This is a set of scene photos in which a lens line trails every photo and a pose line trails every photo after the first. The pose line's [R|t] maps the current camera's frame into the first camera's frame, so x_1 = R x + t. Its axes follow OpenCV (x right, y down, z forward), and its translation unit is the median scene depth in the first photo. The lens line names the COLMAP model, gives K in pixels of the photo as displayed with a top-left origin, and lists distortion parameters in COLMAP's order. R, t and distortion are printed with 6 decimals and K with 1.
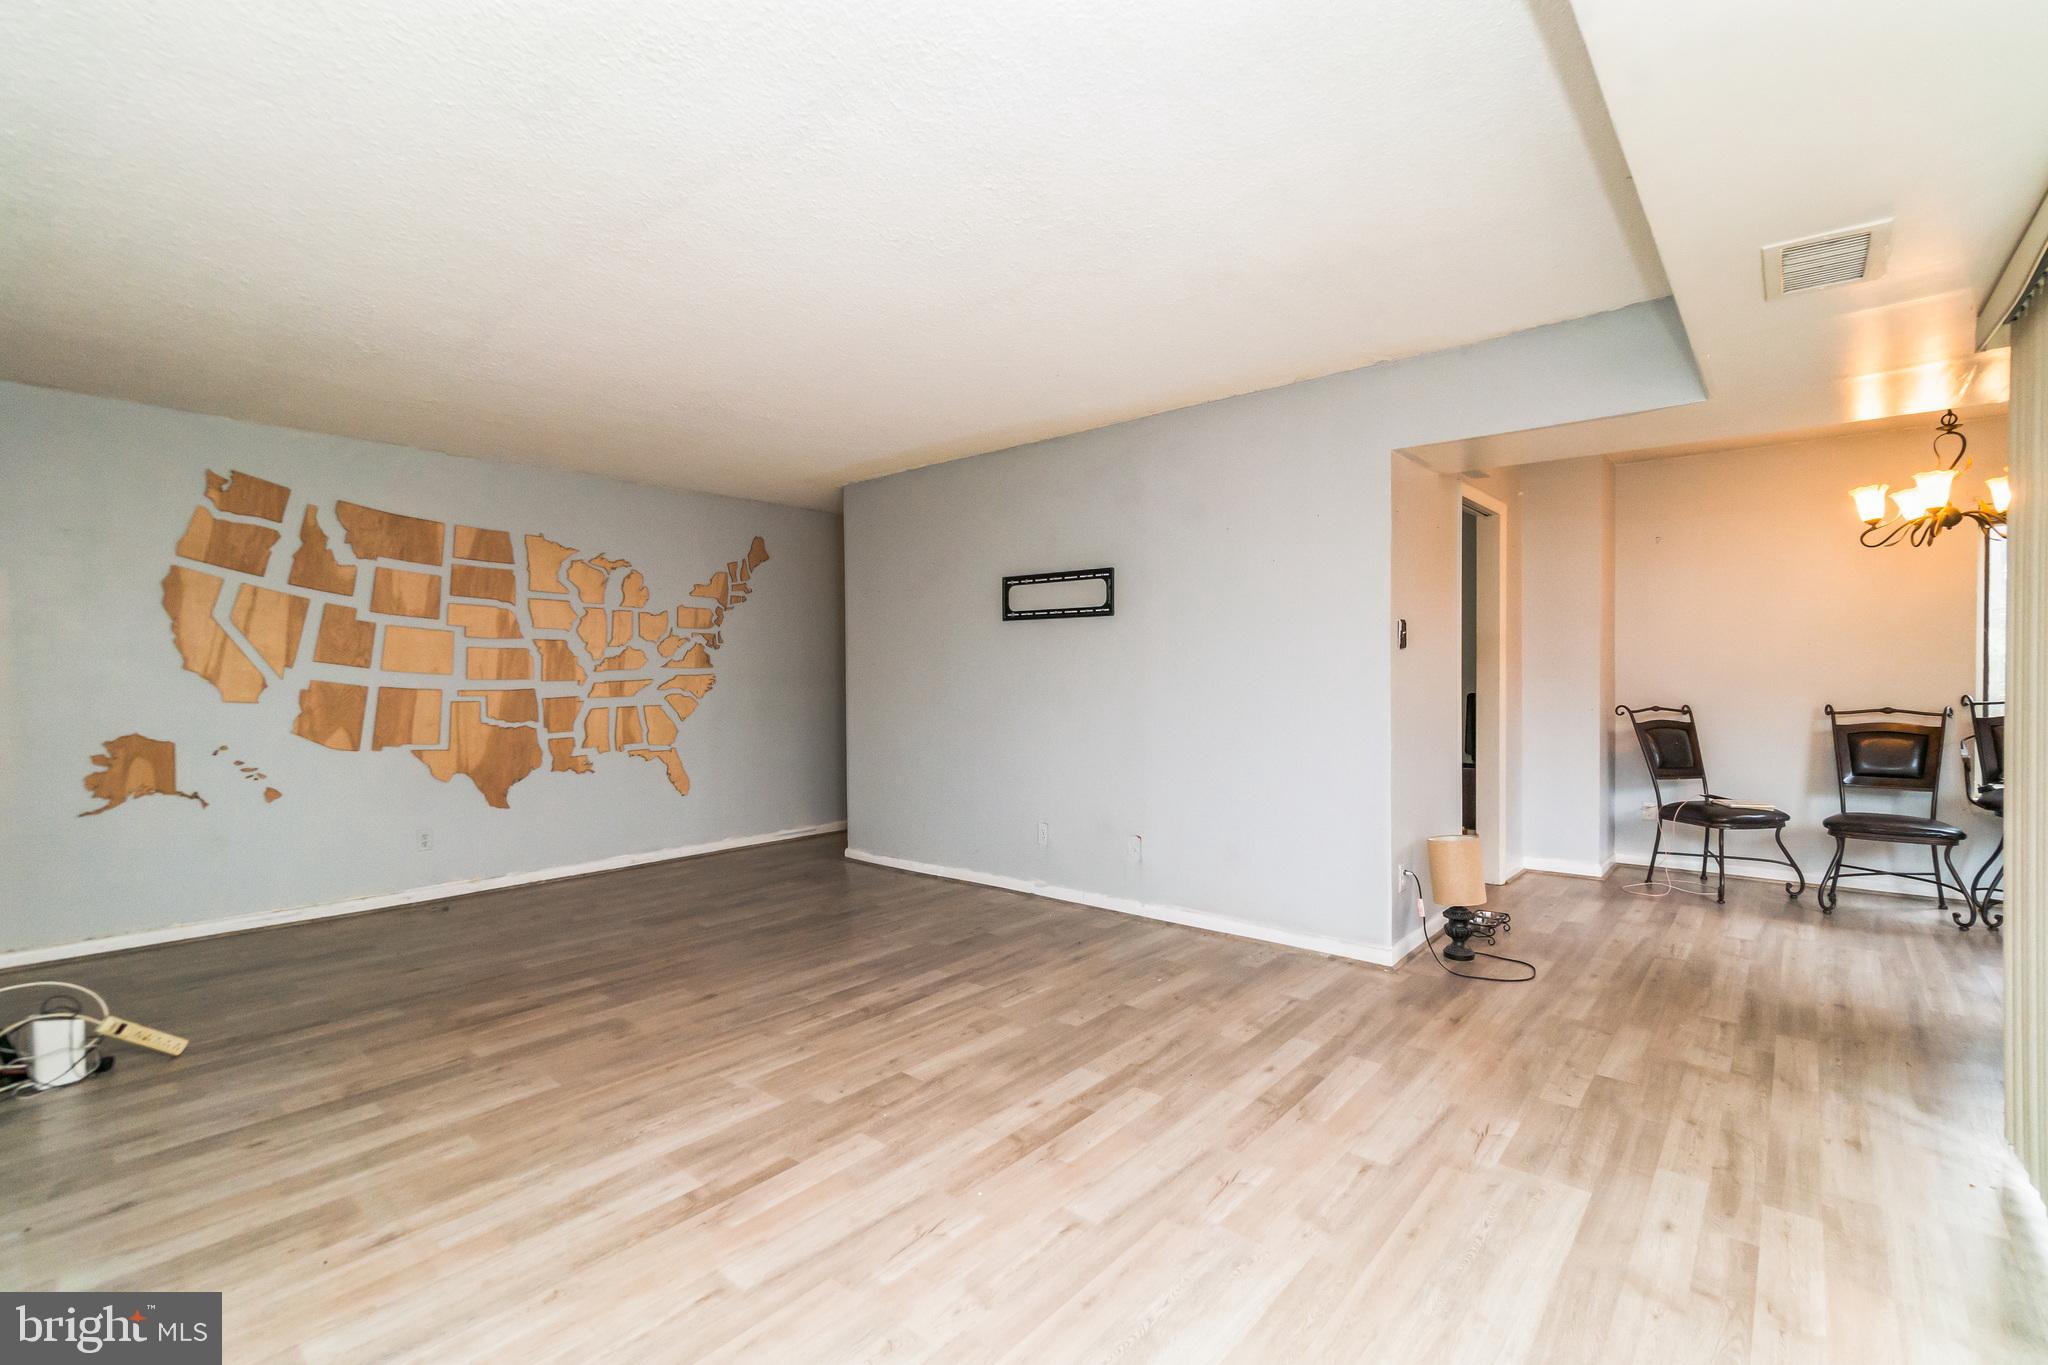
lens RADIAL K [[893.9, 0, 1023.4], [0, 893.9, 674.7], [0, 0, 1]] dist [-0.000816, -0.000066]
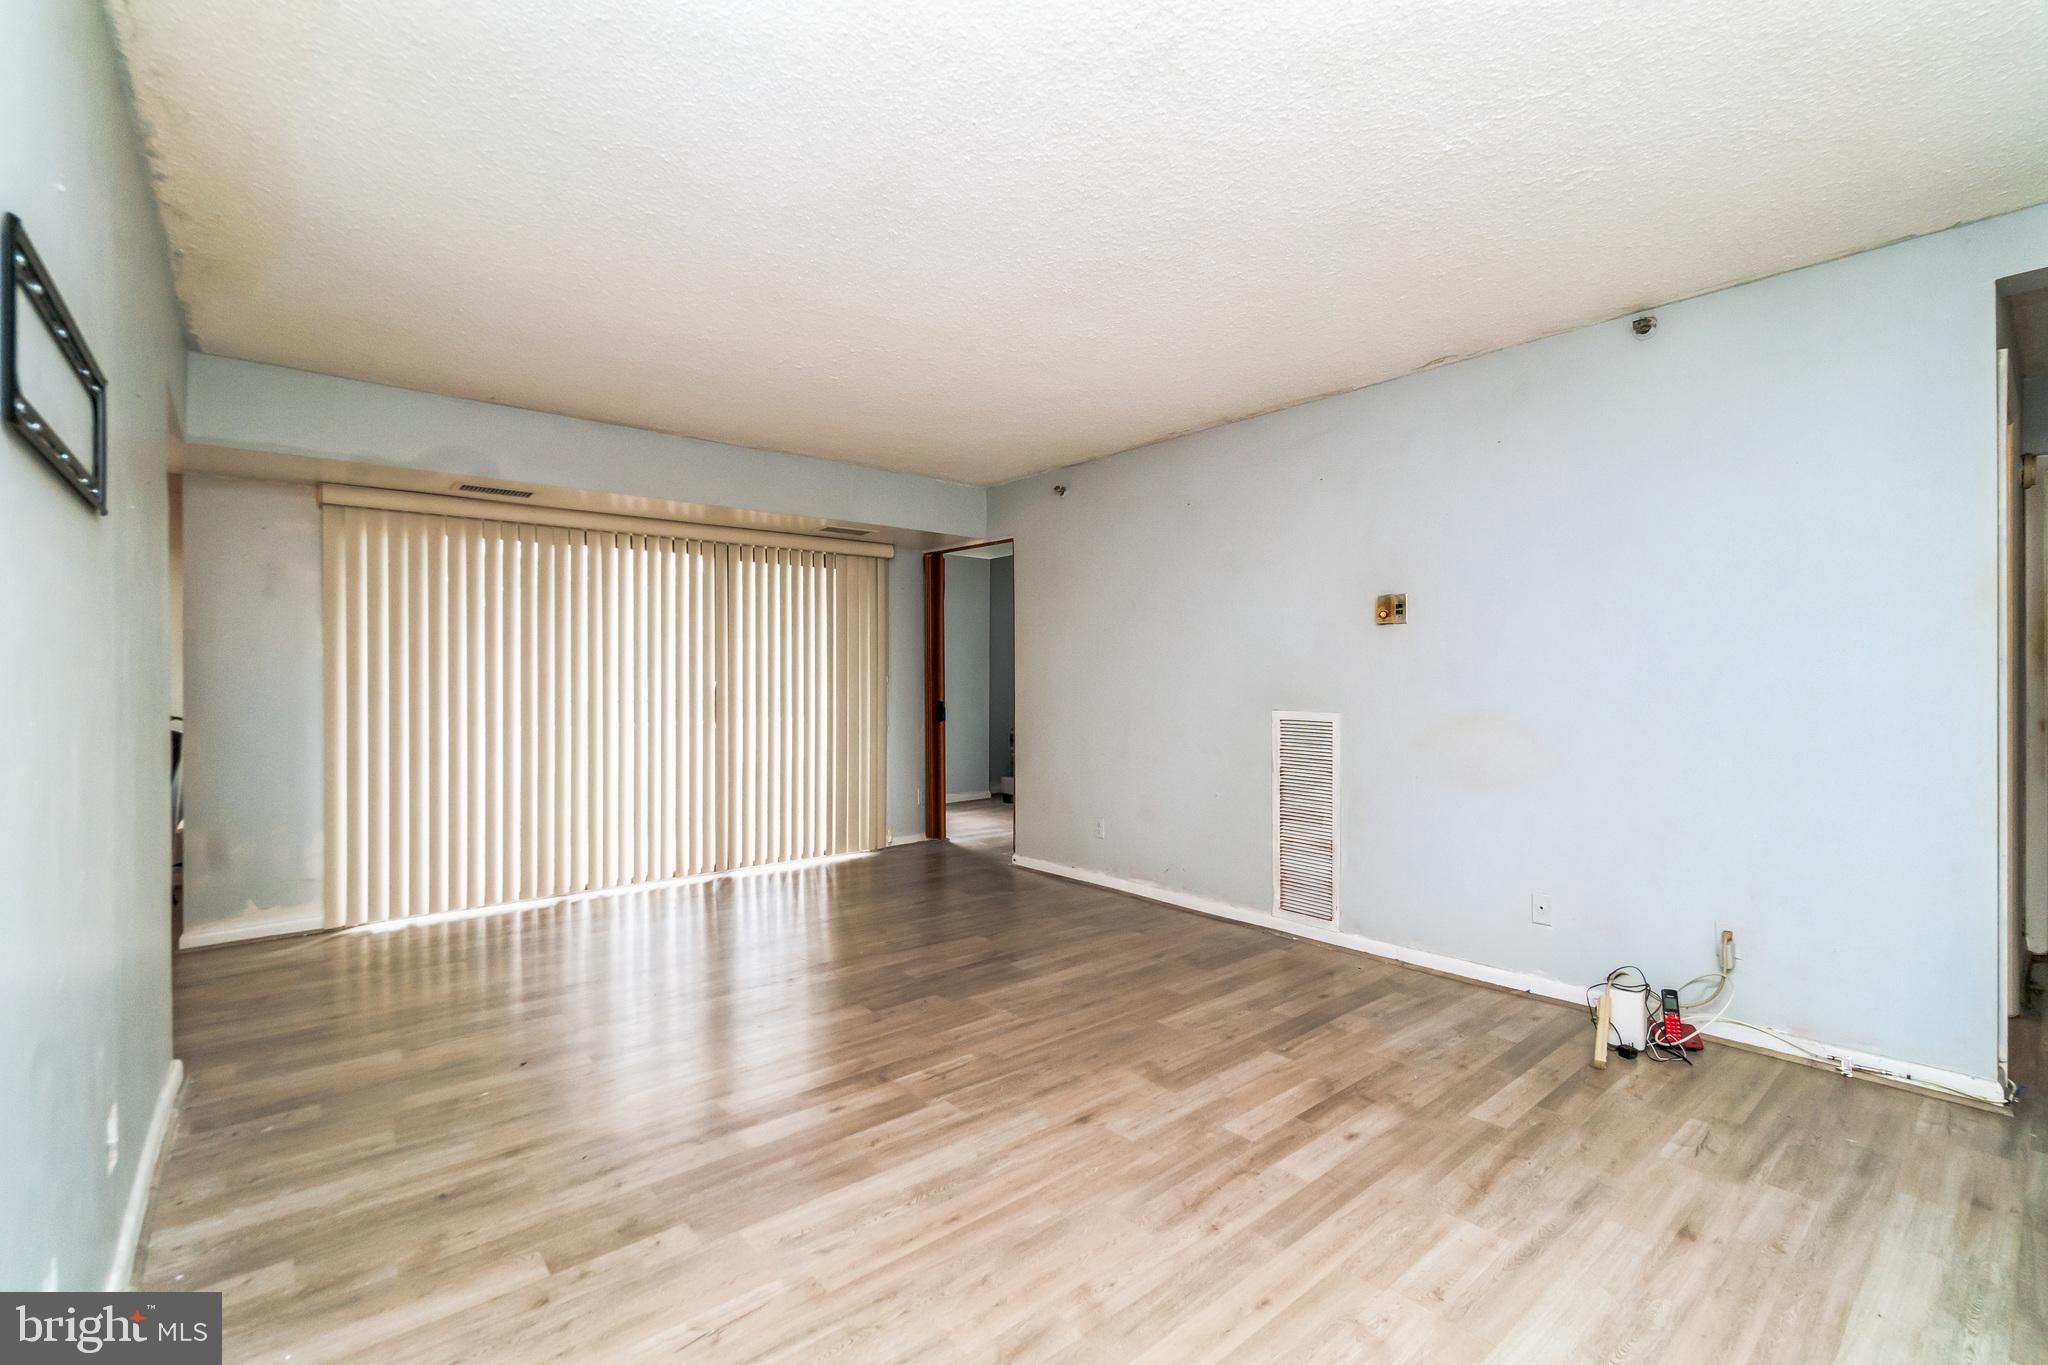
lens RADIAL K [[893.9, 0, 1025.5], [0, 893.9, 677.2], [0, 0, 1]] dist [-0.000816, -0.000066]
pose [[-0.988309, 0.006858, 0.152313, -0.520069], [0.008396, 0.999920, 0.009460, -0.006686], [-0.152236, 0.010628, -0.988287, 2.138503]]
